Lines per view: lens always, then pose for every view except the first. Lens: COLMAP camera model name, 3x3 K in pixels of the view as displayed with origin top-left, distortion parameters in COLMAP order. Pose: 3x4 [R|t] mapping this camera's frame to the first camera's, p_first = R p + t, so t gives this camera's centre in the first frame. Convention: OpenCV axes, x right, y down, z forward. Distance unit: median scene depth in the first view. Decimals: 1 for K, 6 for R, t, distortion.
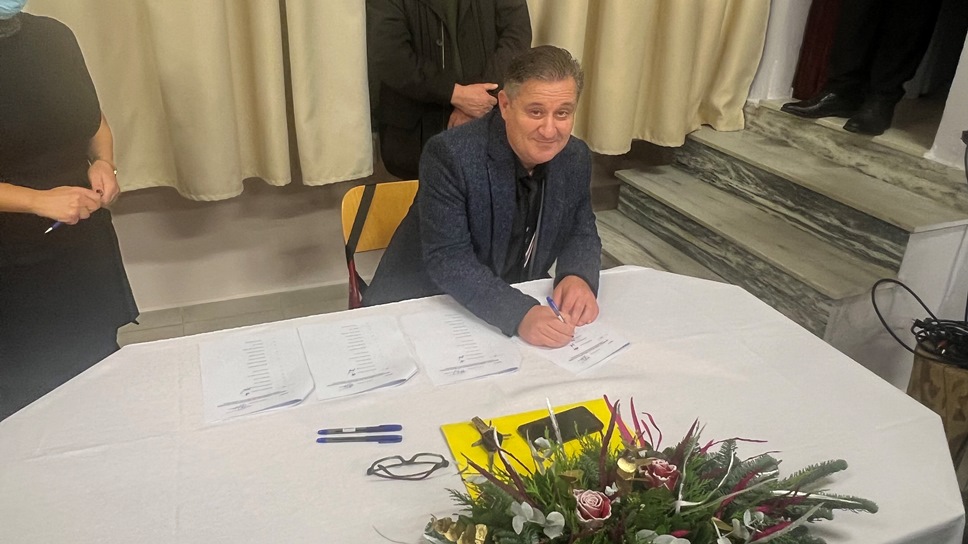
lens RADIAL K [[731.3, 0, 481.8], [0, 731.3, 274.8], [0, 0, 1]] dist [0.006207, 0.005011]
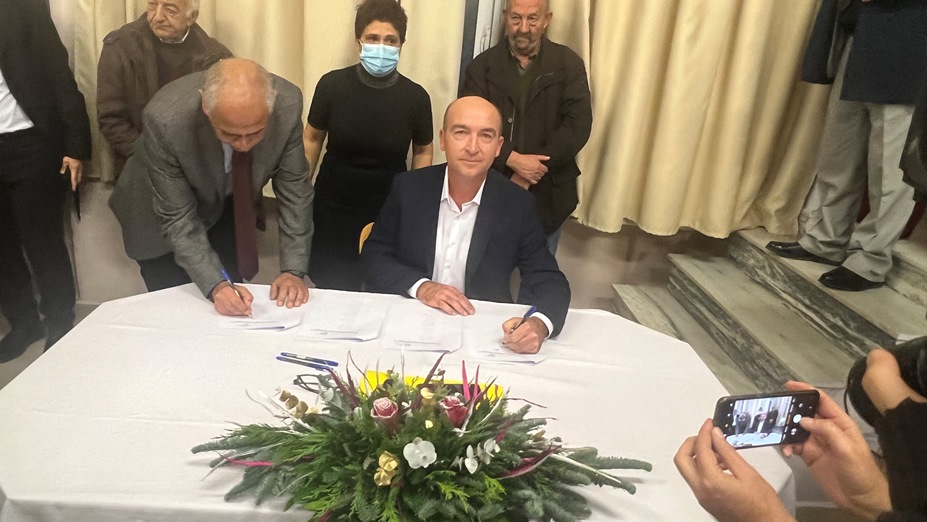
lens RADIAL K [[659.1, 0, 459.8], [0, 659.1, 260.0], [0, 0, 1]] dist [0.011799, 0.007513]
pose [[0.942541, 0.173880, -0.285277, 0.232677], [-0.211197, 0.971733, -0.105500, 0.058466], [0.258869, 0.159687, 0.952621, -0.068775]]
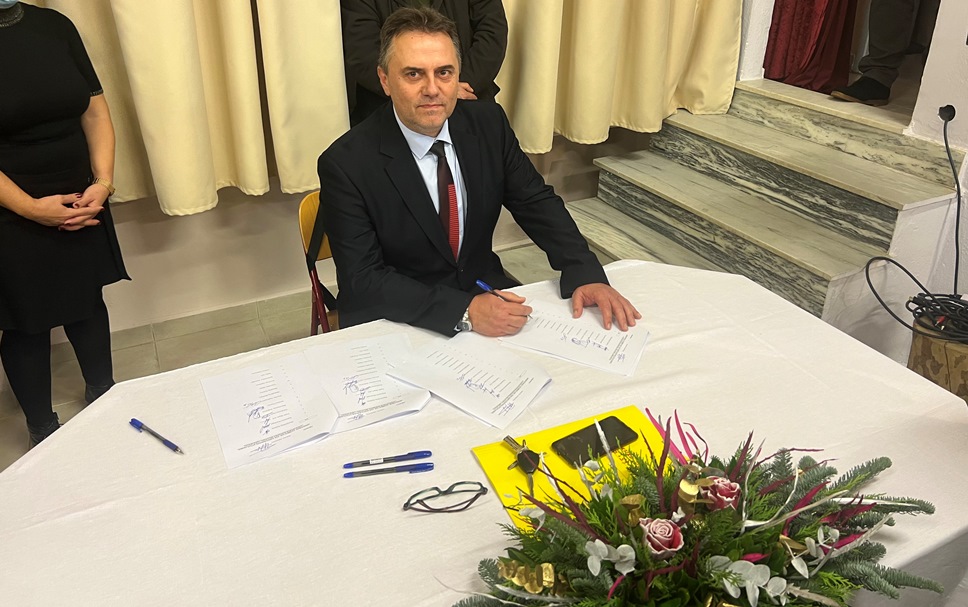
lens RADIAL K [[738.0, 0, 487.3], [0, 738.0, 242.5], [0, 0, 1]] dist [0.026924, -0.004082]
pose [[0.996147, -0.056094, 0.067409, -0.048564], [0.057441, 0.998183, -0.018212, -0.025135], [-0.066265, 0.022014, 0.997559, 0.014767]]
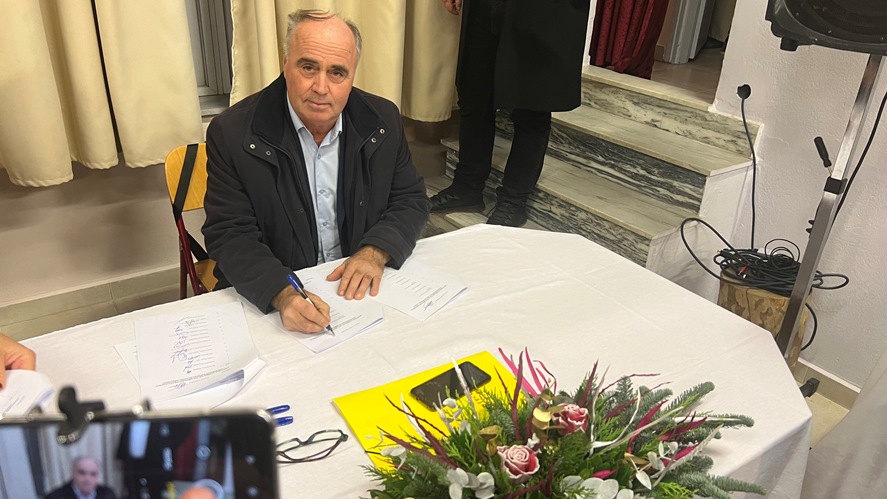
lens RADIAL K [[672.2, 0, 449.8], [0, 672.2, 247.6], [0, 0, 1]] dist [0.043709, -0.009050]
pose [[0.971719, -0.087017, 0.219524, -0.047071], [0.085224, 0.996206, 0.017640, 0.000814], [-0.220226, 0.001568, 0.975448, 0.048974]]
